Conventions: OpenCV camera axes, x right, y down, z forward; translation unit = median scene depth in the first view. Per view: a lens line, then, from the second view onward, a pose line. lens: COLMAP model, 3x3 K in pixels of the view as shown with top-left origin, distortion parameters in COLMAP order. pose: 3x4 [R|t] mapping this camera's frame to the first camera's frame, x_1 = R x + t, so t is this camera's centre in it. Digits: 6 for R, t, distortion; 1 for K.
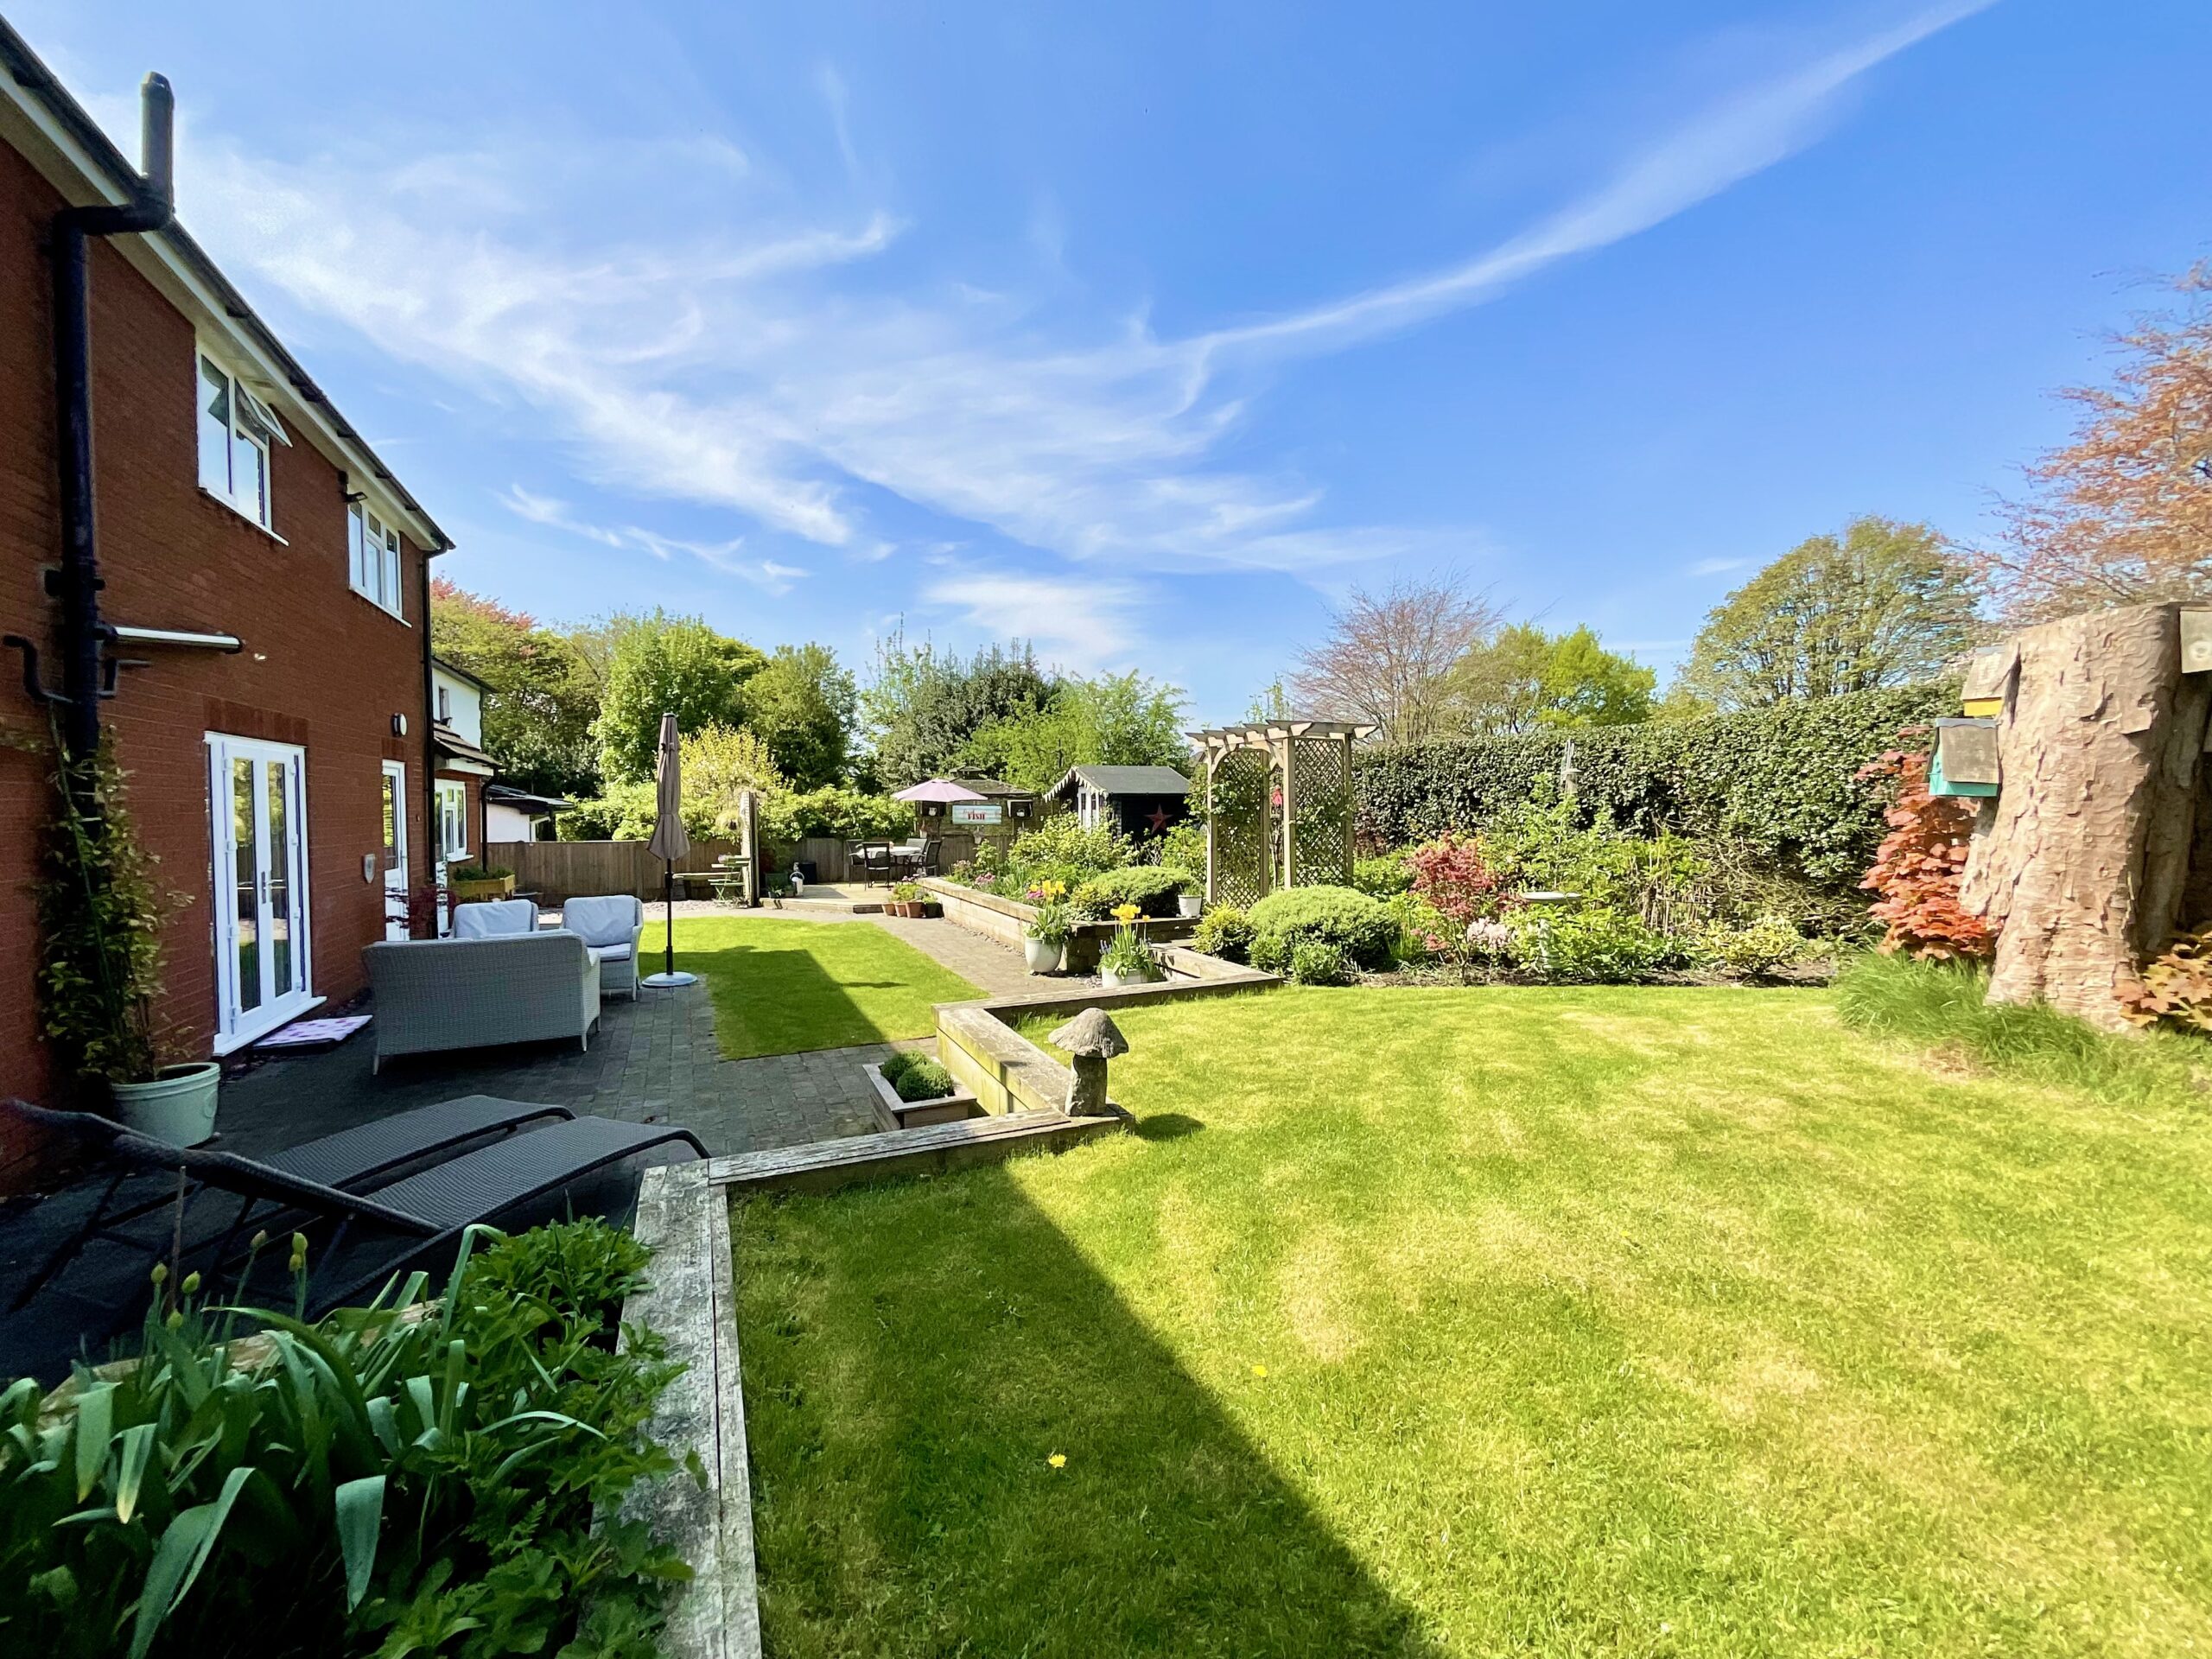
lens RADIAL K [[884.8, 0, 1107.5], [0, 884.8, 842.3], [0, 0, 1]] dist [-0.006104, 0.000947]
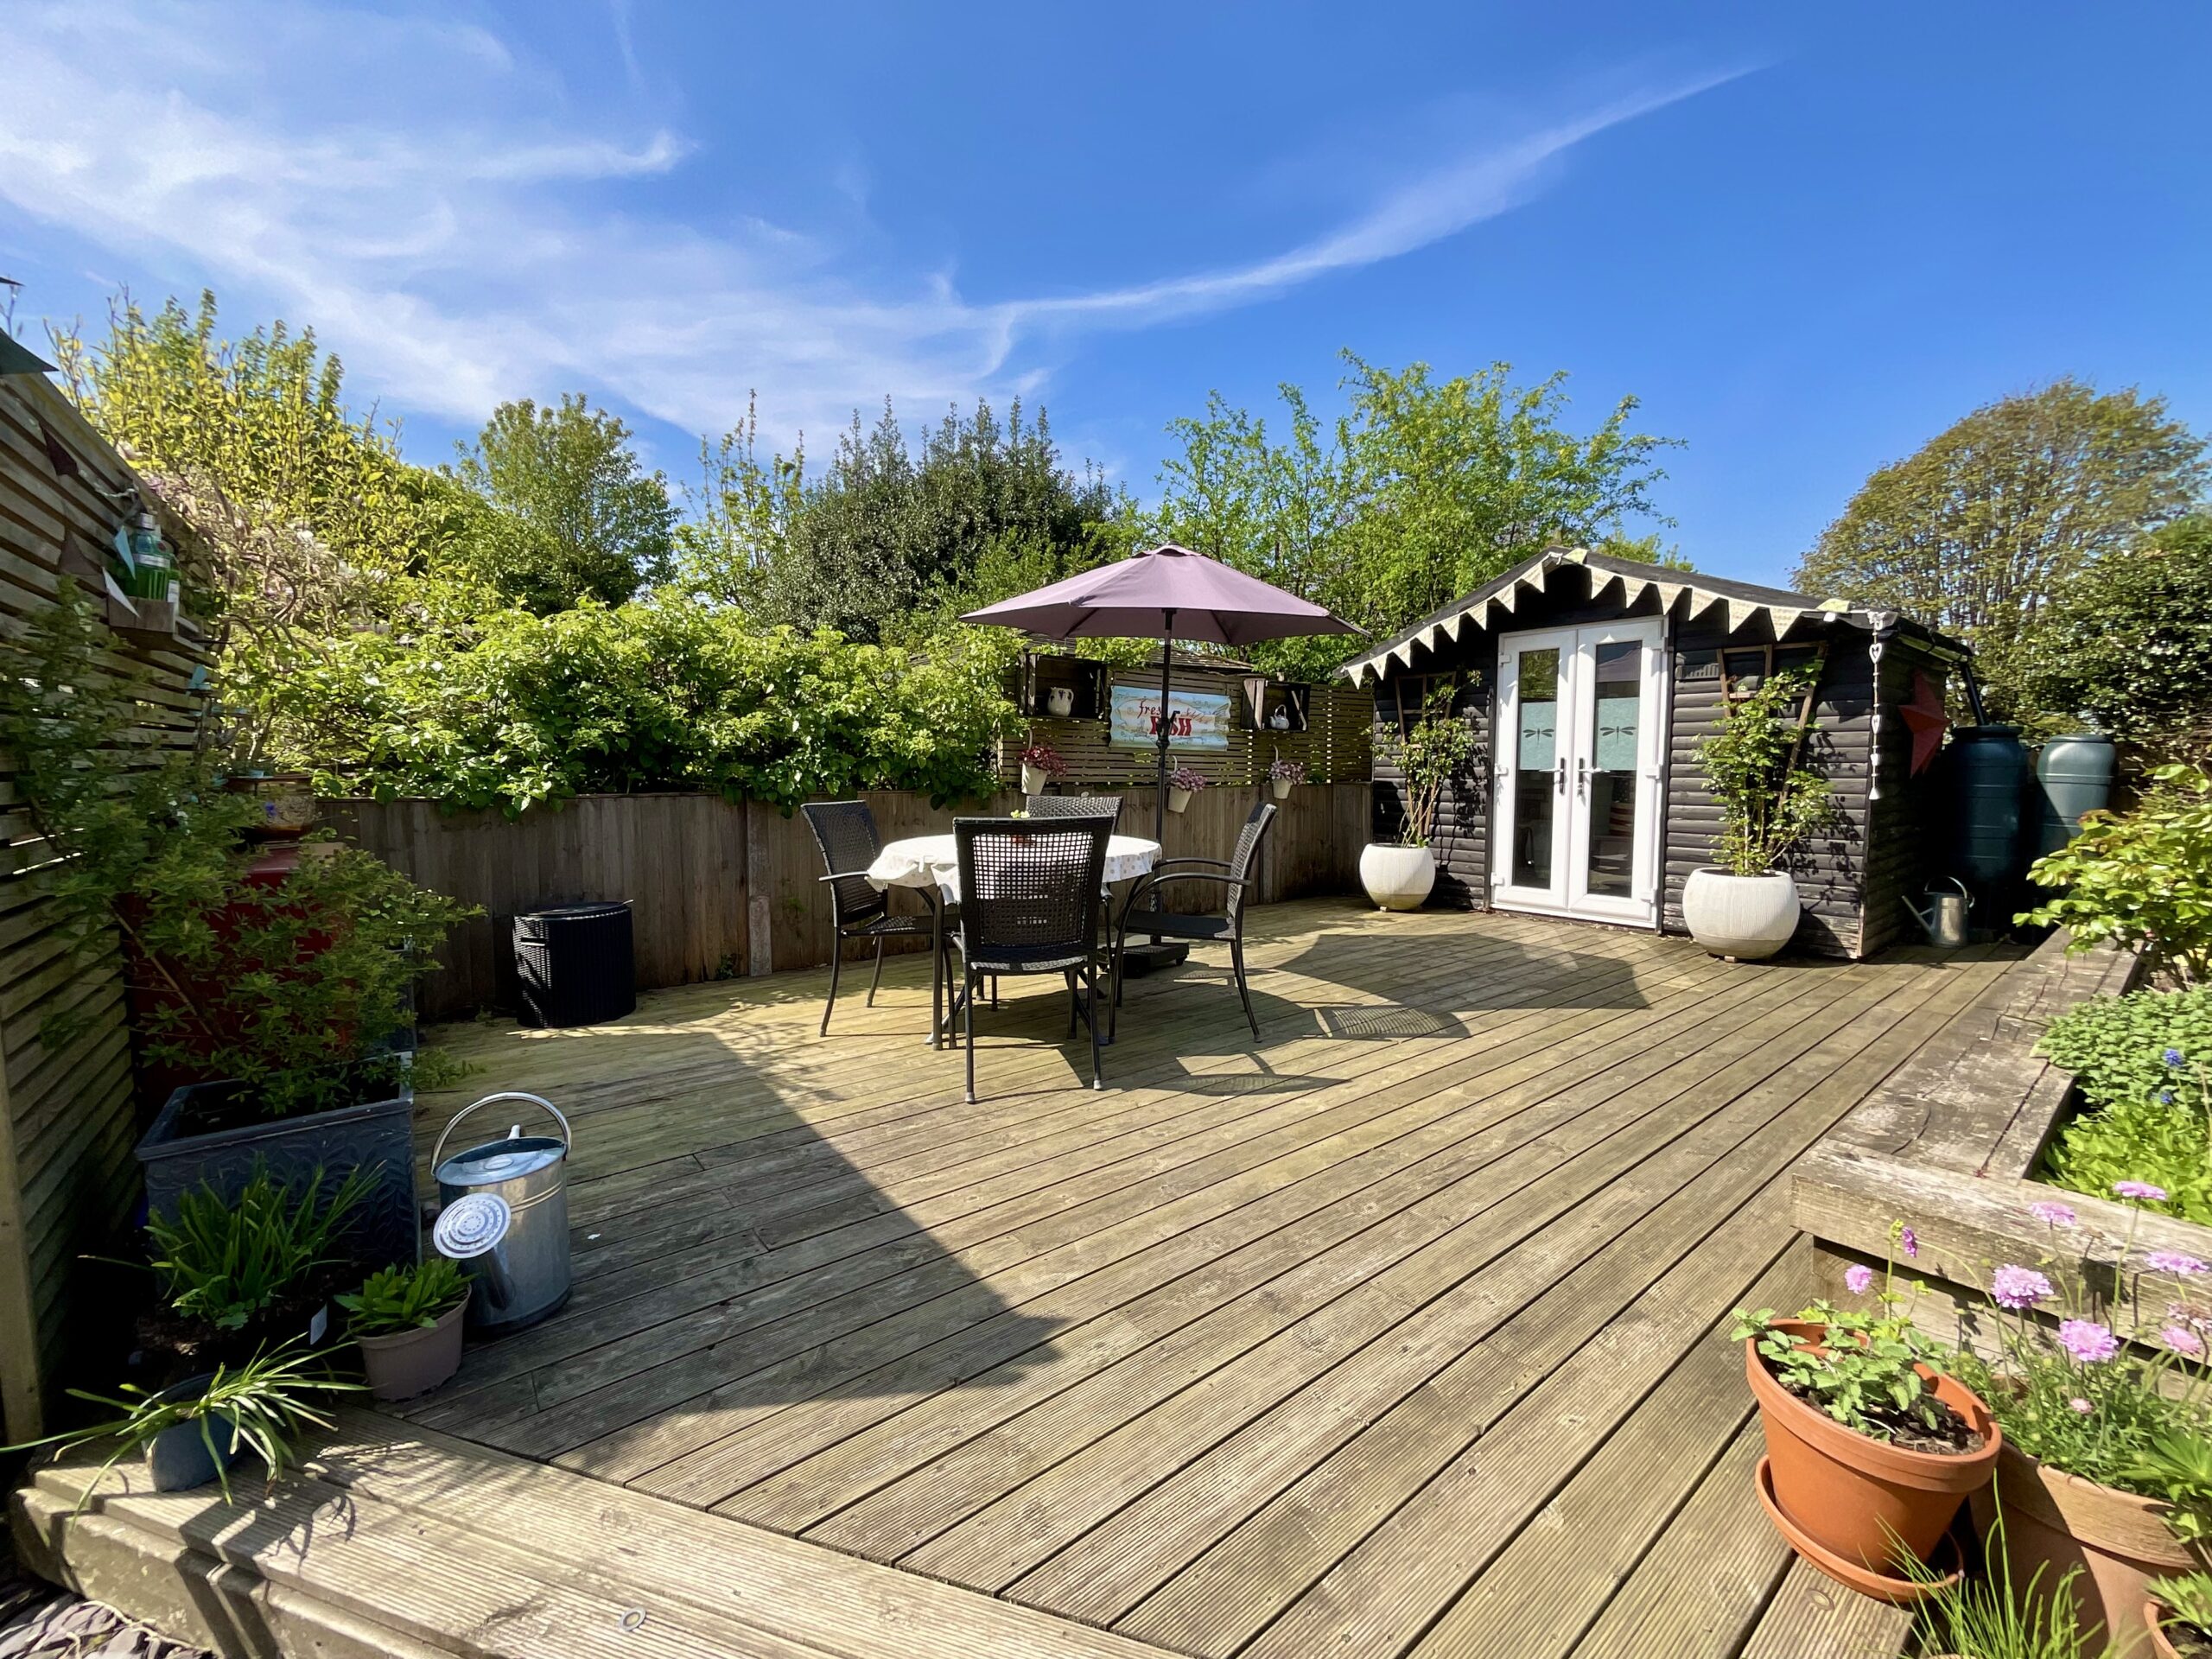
lens RADIAL K [[884.8, 0, 1095.7], [0, 884.8, 790.8], [0, 0, 1]] dist [-0.006104, 0.000947]
pose [[0.980174, -0.004020, 0.198099, -0.476294], [0.006444, 0.999912, -0.011591, -0.004520], [-0.198035, 0.012638, 0.980114, 1.403130]]
